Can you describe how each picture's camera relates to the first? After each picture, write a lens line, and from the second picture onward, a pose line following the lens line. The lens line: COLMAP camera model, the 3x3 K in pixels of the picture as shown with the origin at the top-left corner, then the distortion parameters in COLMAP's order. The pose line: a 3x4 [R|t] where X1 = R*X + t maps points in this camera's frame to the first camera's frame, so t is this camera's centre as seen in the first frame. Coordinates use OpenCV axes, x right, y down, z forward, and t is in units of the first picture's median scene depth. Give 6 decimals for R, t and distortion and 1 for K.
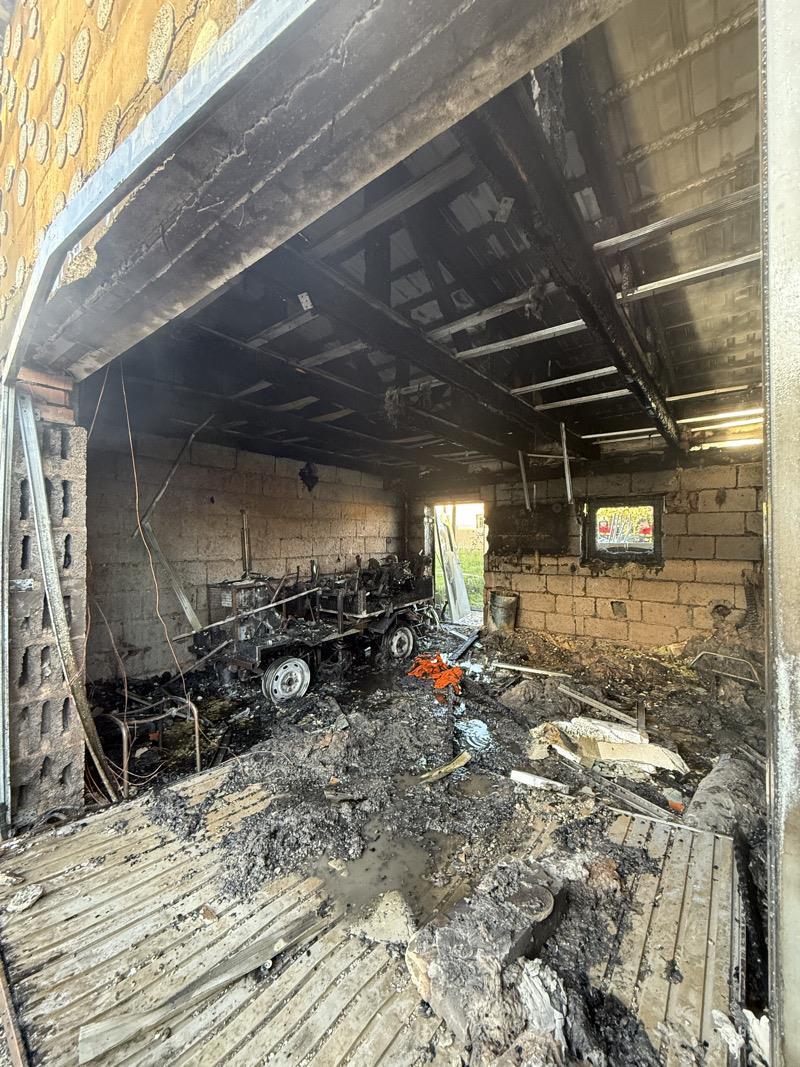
lens RADIAL K [[425.6, 0, 399.1], [0, 425.6, 532.7], [0, 0, 1]] dist [-0.000305, 0.000026]
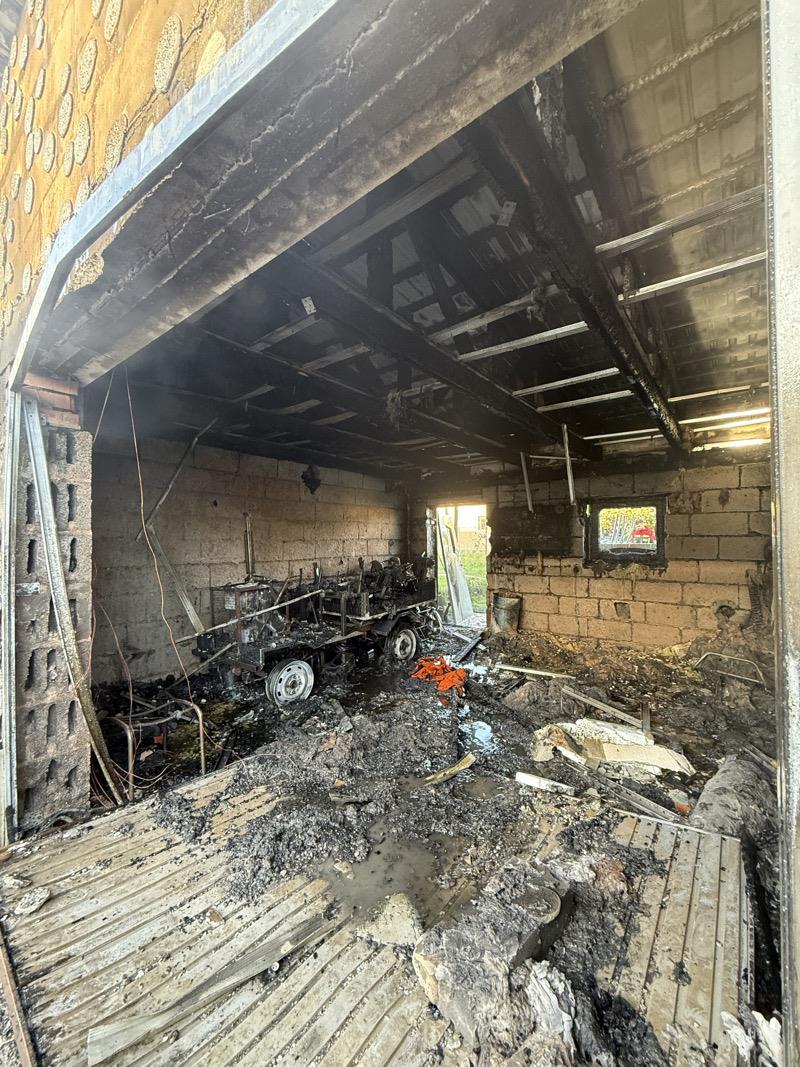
lens RADIAL K [[425.6, 0, 399.1], [0, 425.6, 532.5], [0, 0, 1]] dist [-0.000305, 0.000026]
pose [[0.999976, -0.005205, -0.004483, -0.004588], [0.005180, 0.999972, -0.005400, -0.000013], [0.004511, 0.005377, 0.999975, -0.003270]]
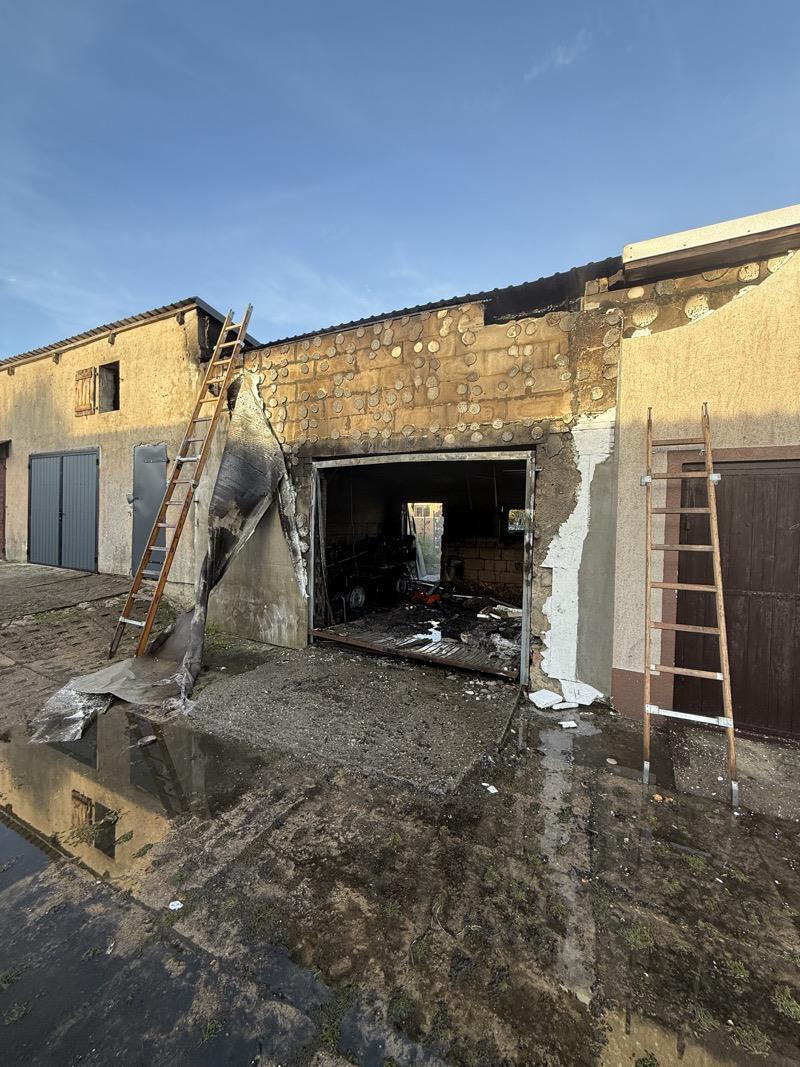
lens RADIAL K [[425.6, 0, 400.7], [0, 425.6, 532.9], [0, 0, 1]] dist [-0.000305, 0.000026]
pose [[0.980967, 0.014553, 0.193631, -0.924983], [-0.020725, 0.999338, 0.029888, -0.010830], [-0.193068, -0.033332, 0.980619, -1.892956]]
